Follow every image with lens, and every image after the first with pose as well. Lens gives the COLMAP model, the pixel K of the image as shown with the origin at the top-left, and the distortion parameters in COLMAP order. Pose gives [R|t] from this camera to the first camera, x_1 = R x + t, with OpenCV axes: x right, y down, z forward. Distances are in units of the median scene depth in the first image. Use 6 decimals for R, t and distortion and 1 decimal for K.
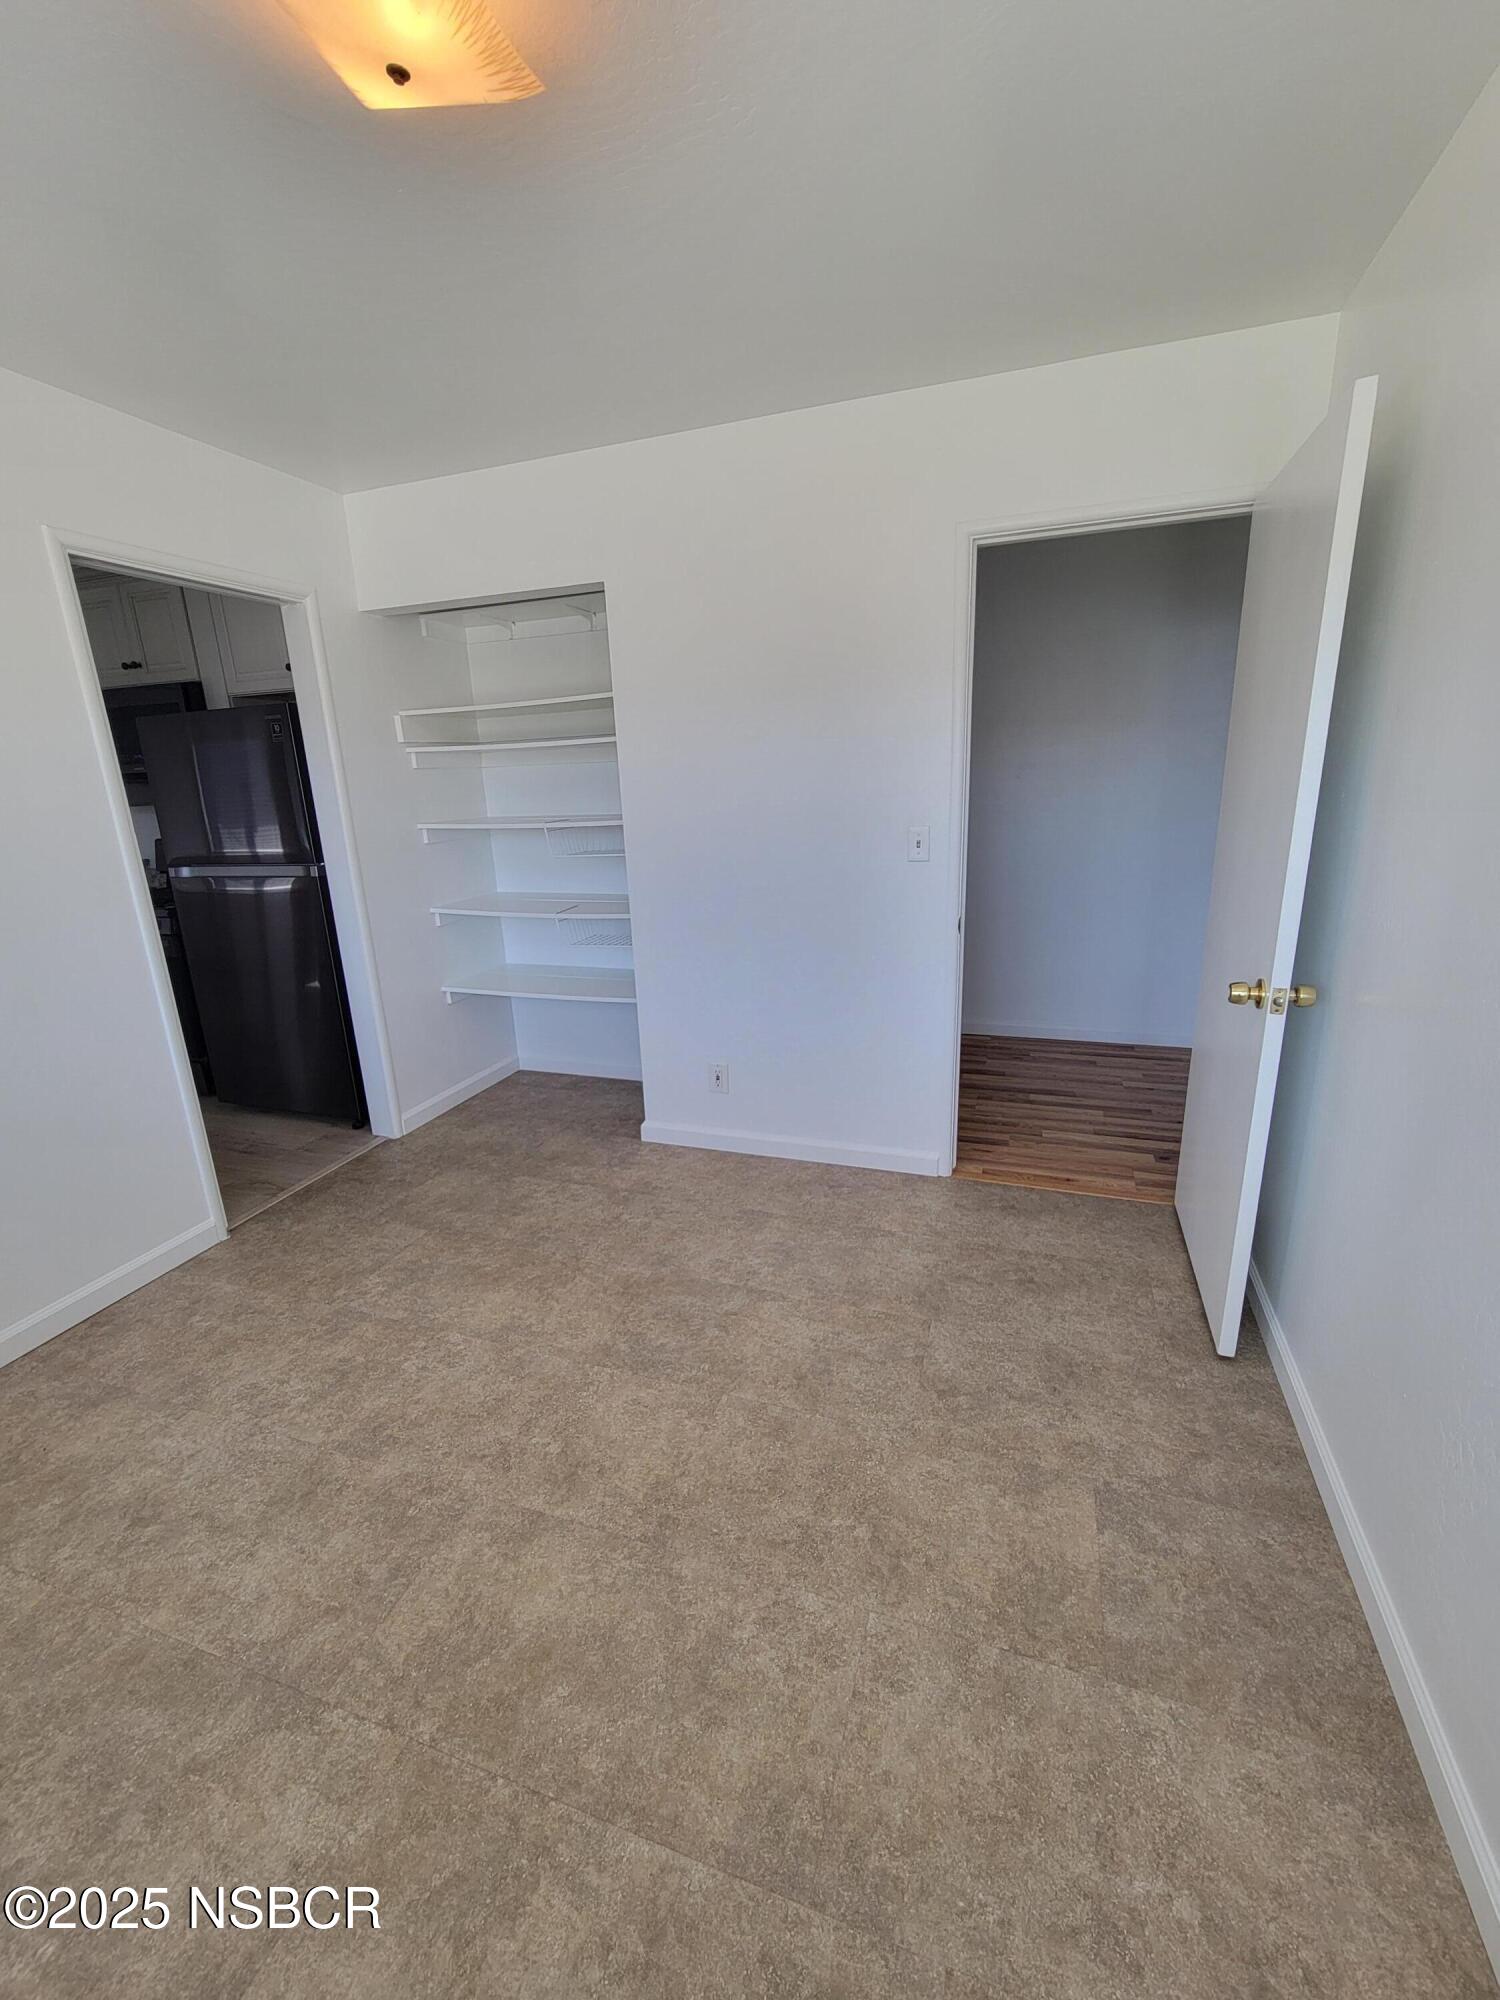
lens RADIAL K [[818.5, 0, 750.4], [0, 818.5, 1001.6], [0, 0, 1]] dist [0.000869, -0.000454]
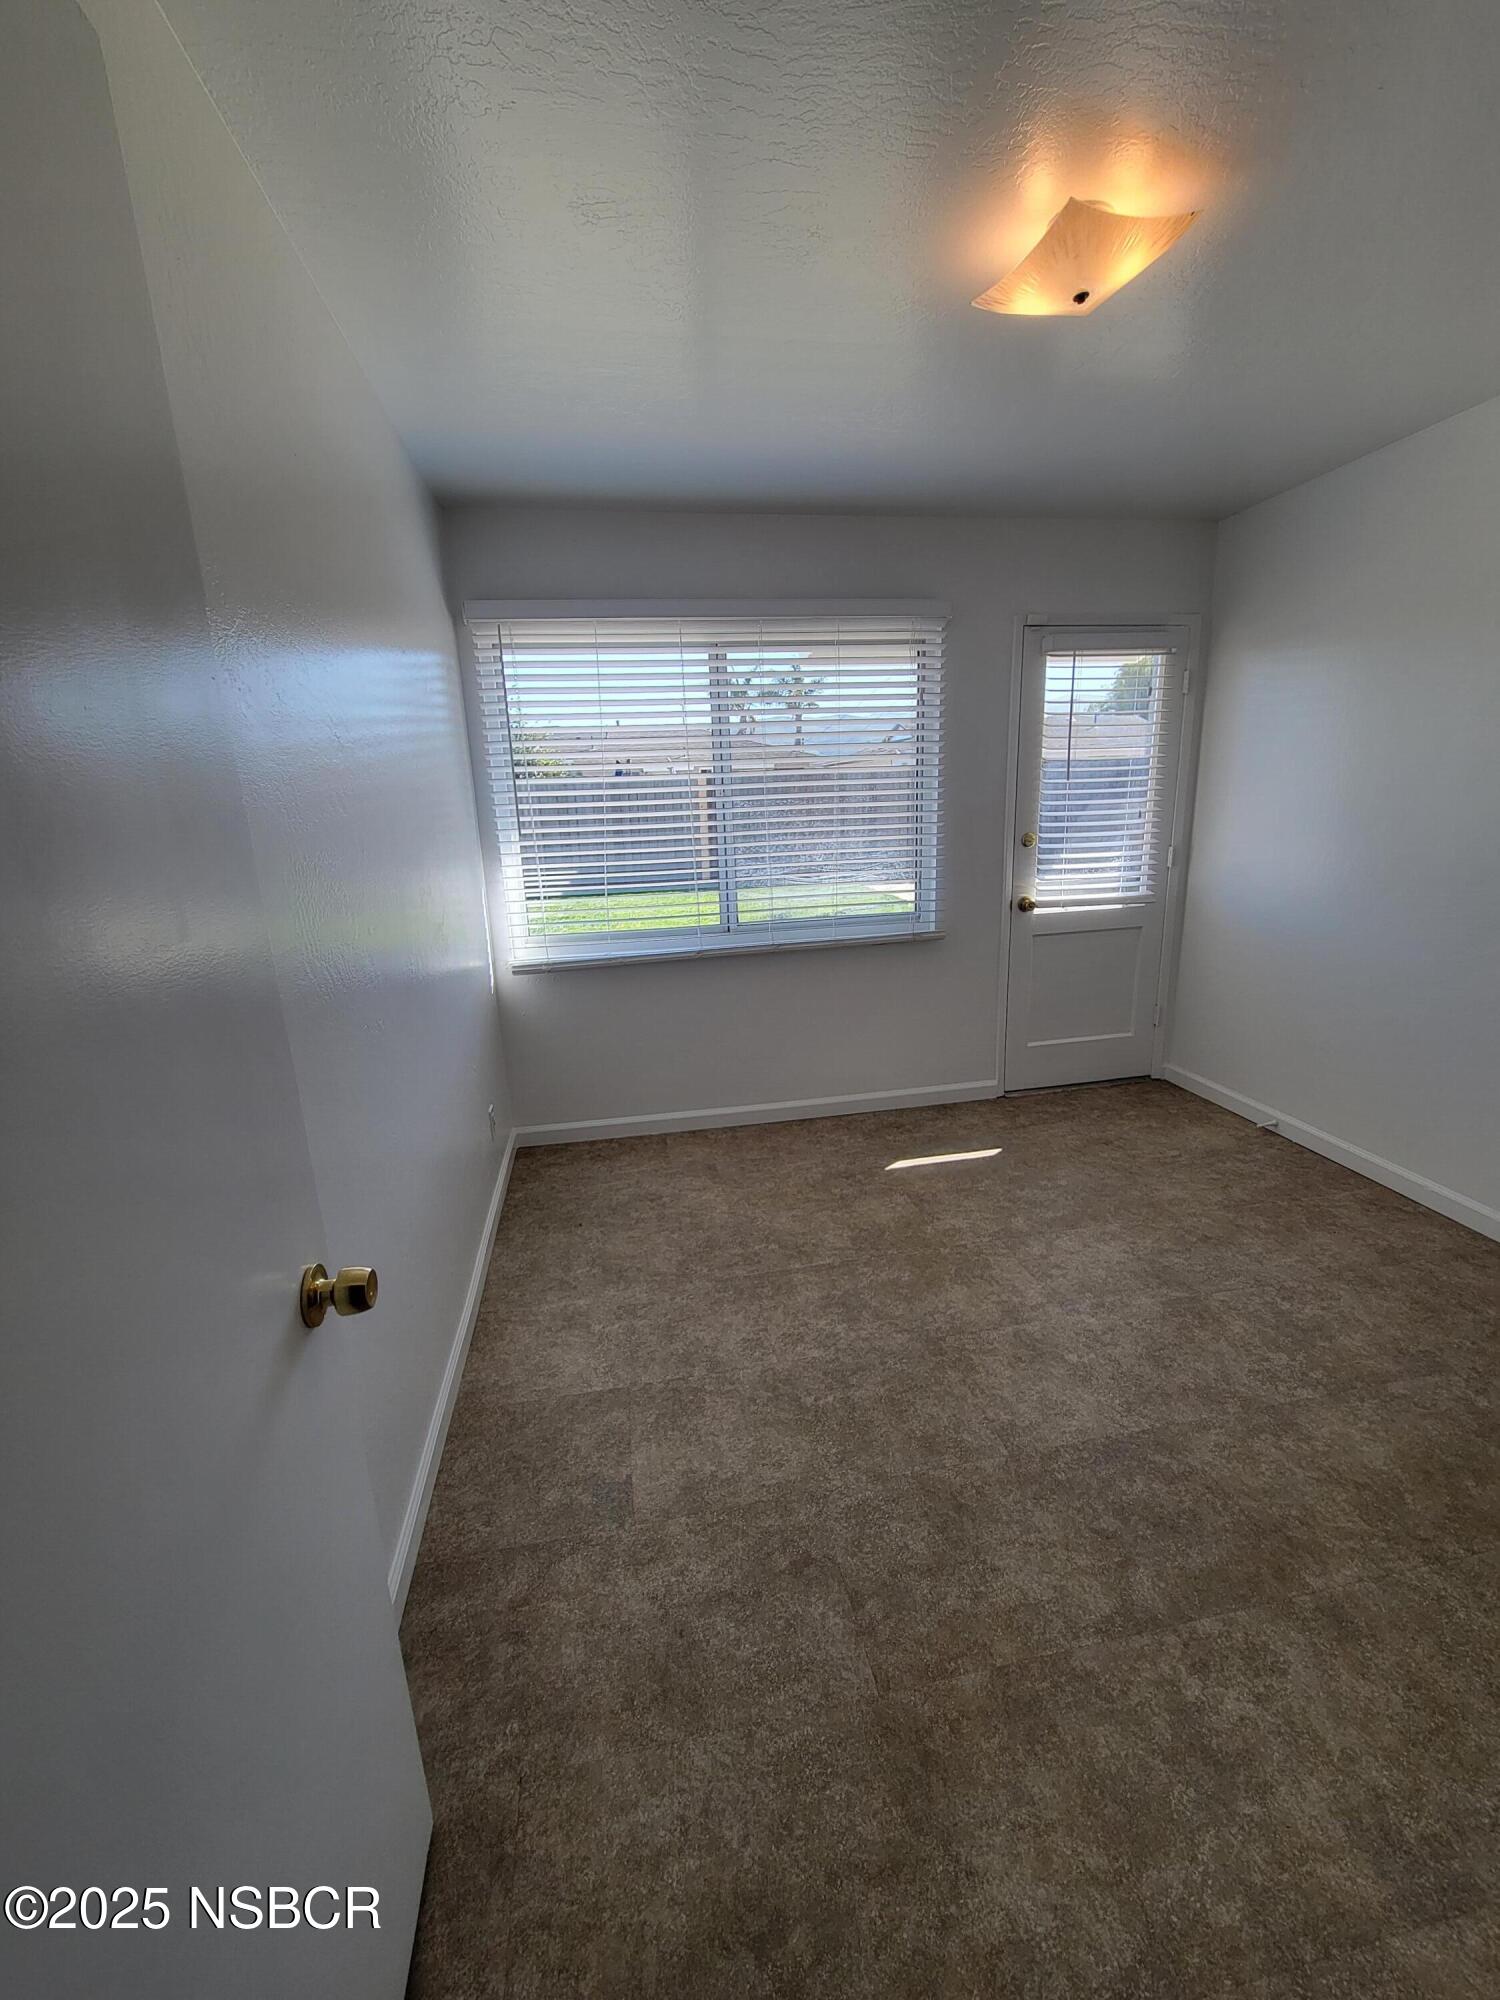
lens RADIAL K [[819.6, 0, 754.2], [0, 819.6, 1004.0], [0, 0, 1]] dist [0.002334, -0.001026]
pose [[-0.868524, 0.188933, -0.458226, 0.621738], [-0.067200, 0.871077, 0.486528, -0.447448], [0.491071, 0.453354, -0.743854, 1.506766]]
